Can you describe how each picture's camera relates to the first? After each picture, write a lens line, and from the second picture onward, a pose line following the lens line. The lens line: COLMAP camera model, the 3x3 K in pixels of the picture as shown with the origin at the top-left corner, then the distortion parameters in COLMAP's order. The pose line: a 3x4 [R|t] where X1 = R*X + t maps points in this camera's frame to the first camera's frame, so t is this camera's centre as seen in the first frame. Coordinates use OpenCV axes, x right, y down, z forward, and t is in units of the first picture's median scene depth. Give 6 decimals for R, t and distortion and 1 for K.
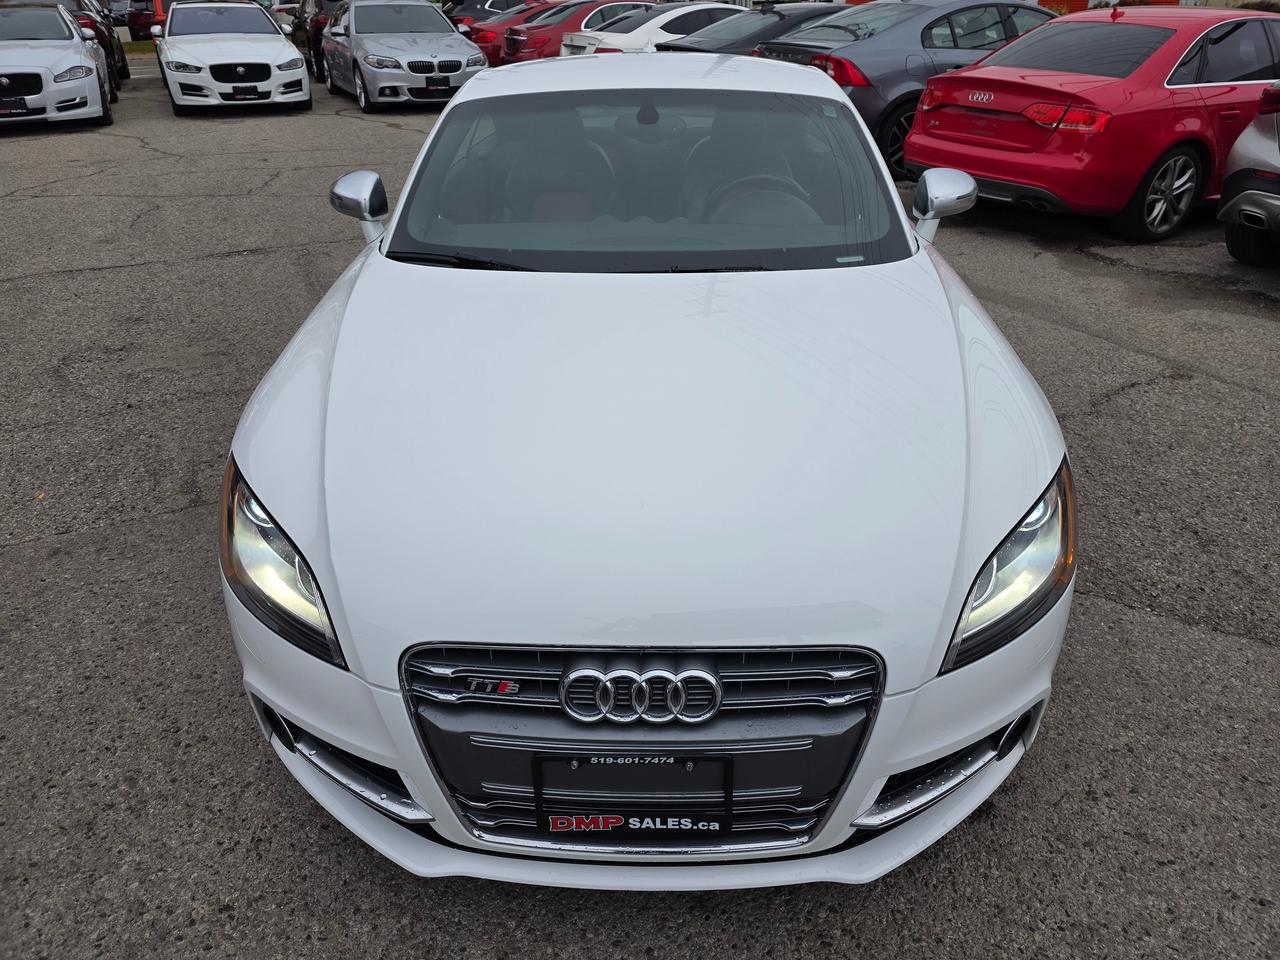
lens RADIAL K [[856.9, 0, 626.6], [0, 856.9, 467.8], [0, 0, 1]] dist [0.056959, -0.053648]
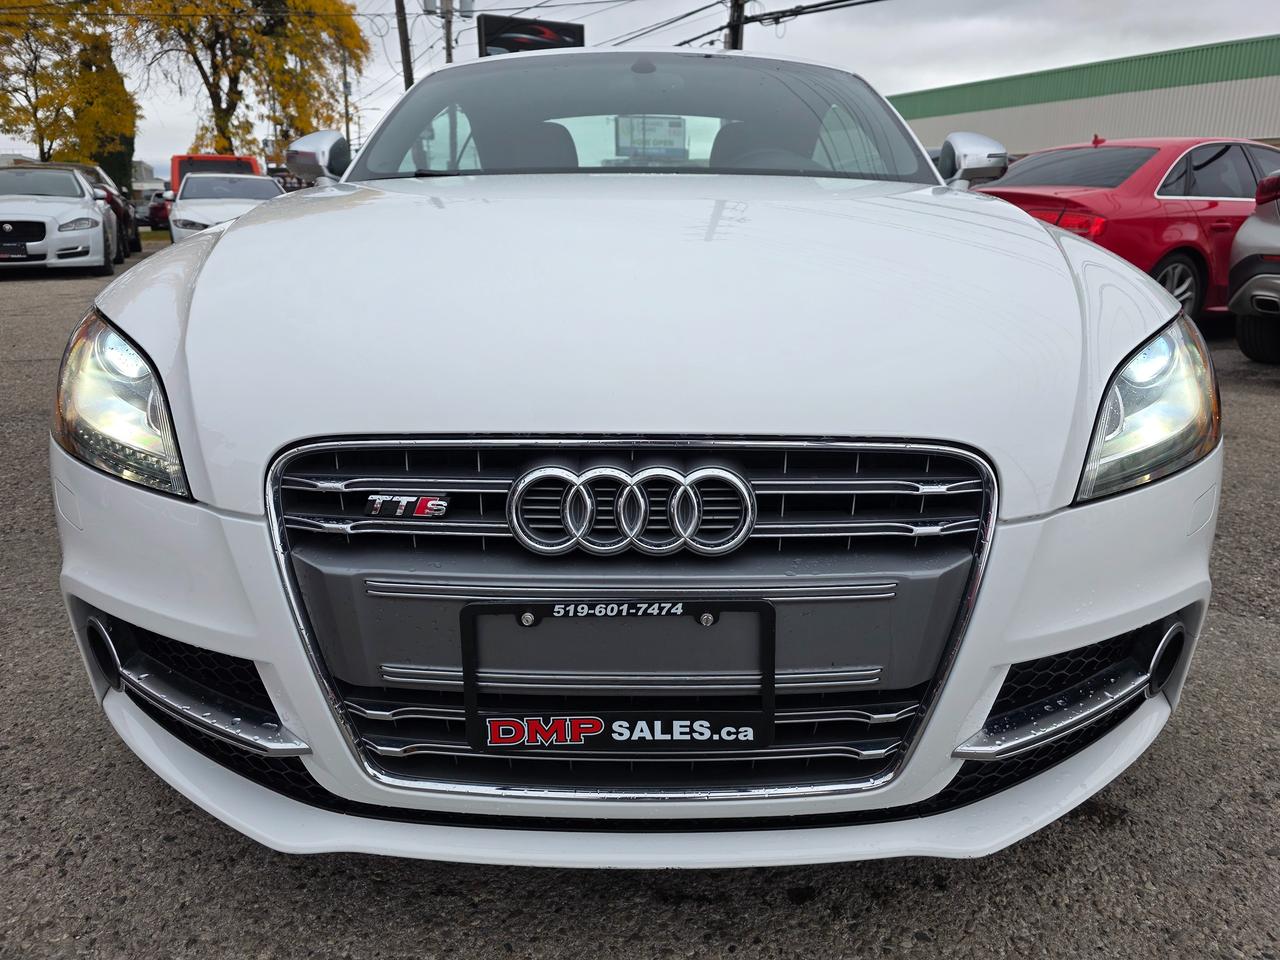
lens RADIAL K [[863.9, 0, 640.0], [0, 863.9, 480.0], [0, 0, 1]] dist [0.054798, -0.054015]
pose [[0.999732, 0.008487, 0.021557, 0.006723], [-0.003948, 0.979288, -0.202435, 0.305498], [-0.022828, 0.202296, 0.979058, 0.285329]]
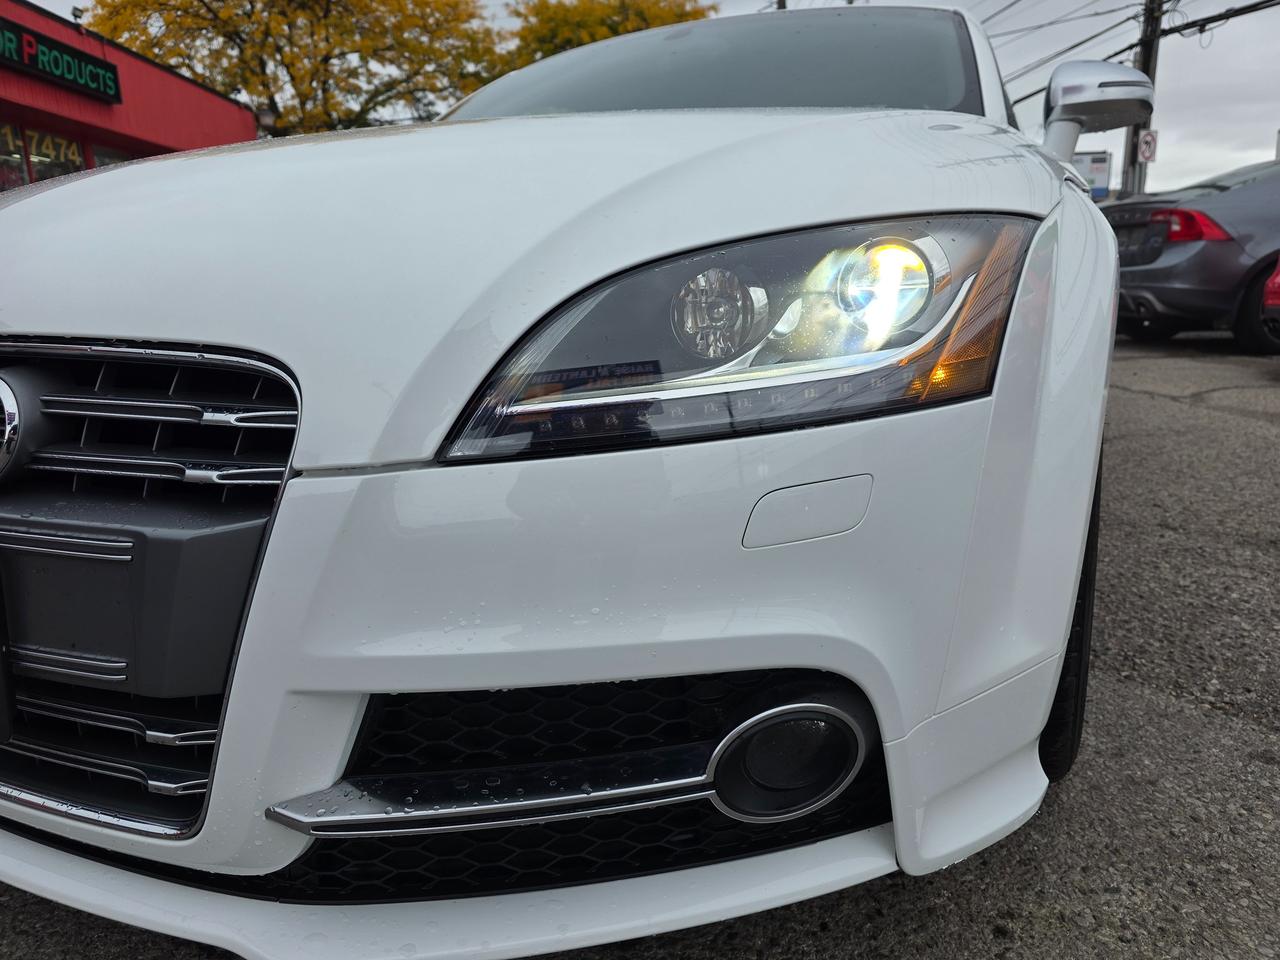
lens RADIAL K [[872.6, 0, 638.4], [0, 872.6, 473.6], [0, 0, 1]] dist [0.000562, 0.001122]
pose [[0.915901, 0.080430, -0.393263, 0.476827], [-0.180242, 0.957803, -0.223890, 0.277973], [0.358661, 0.275943, 0.891750, 0.527350]]
